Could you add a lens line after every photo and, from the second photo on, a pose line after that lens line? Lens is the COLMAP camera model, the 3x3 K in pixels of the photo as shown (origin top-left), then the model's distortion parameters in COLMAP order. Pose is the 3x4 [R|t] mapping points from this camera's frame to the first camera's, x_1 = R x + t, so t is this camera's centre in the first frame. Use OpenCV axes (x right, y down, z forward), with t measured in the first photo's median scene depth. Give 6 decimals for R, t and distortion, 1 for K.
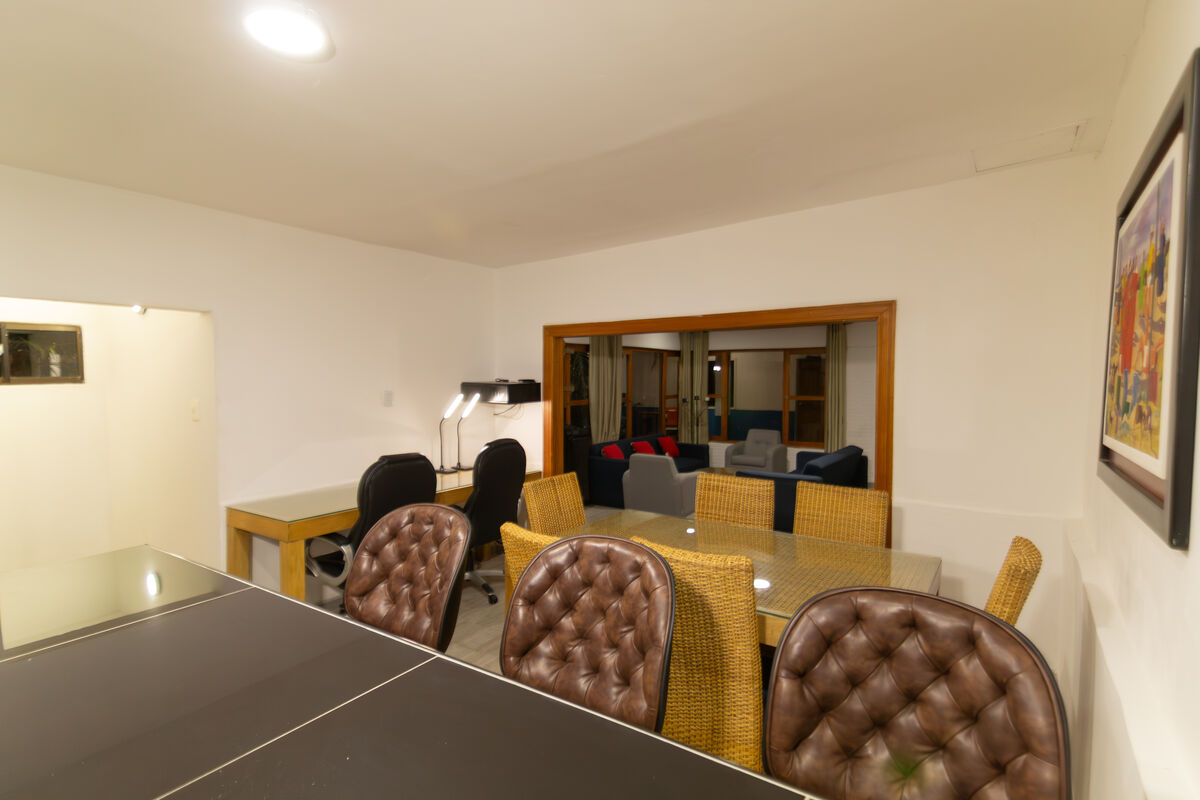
lens RADIAL K [[603.1, 0, 600.3], [0, 603.1, 402.8], [0, 0, 1]] dist [0.029376, -0.004093]
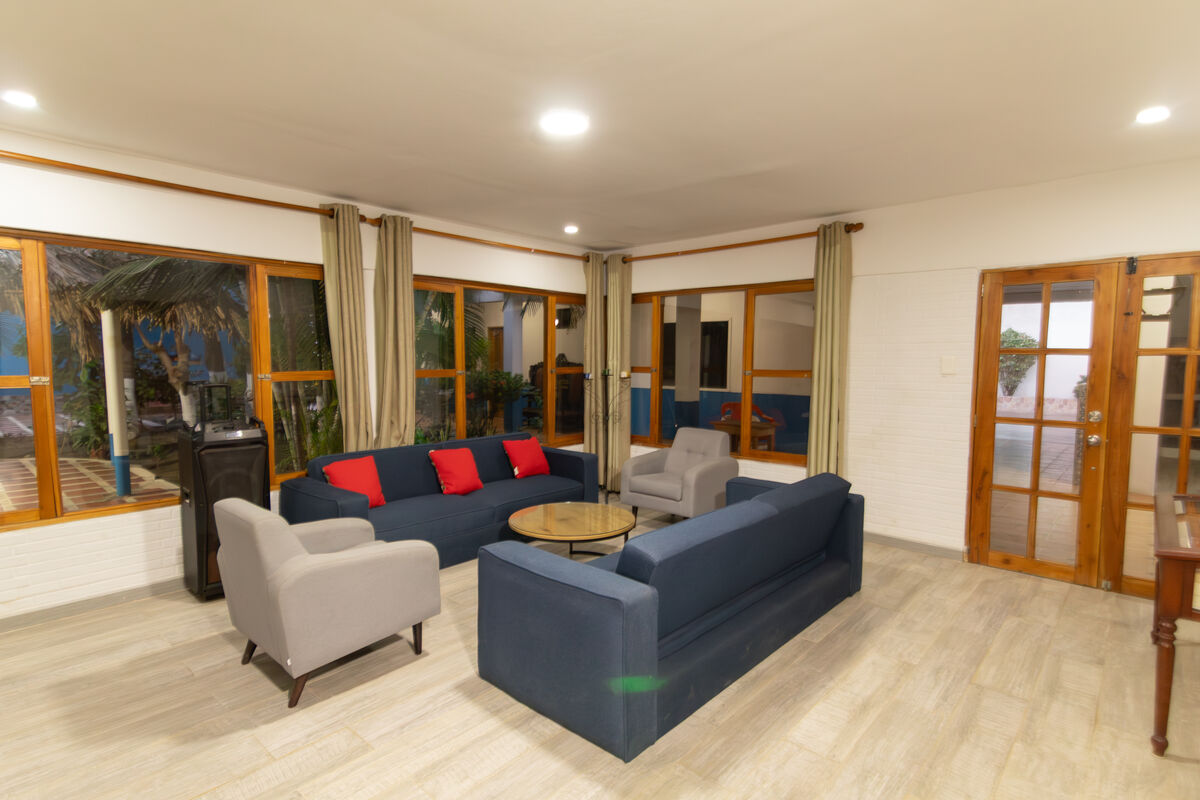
lens RADIAL K [[603.1, 0, 599.8], [0, 603.1, 404.8], [0, 0, 1]] dist [0.029376, -0.004093]
pose [[0.991564, 0.013842, -0.128877, 0.244112], [-0.008450, 0.999070, 0.042288, -0.001084], [0.129343, -0.040842, 0.990758, 0.422752]]
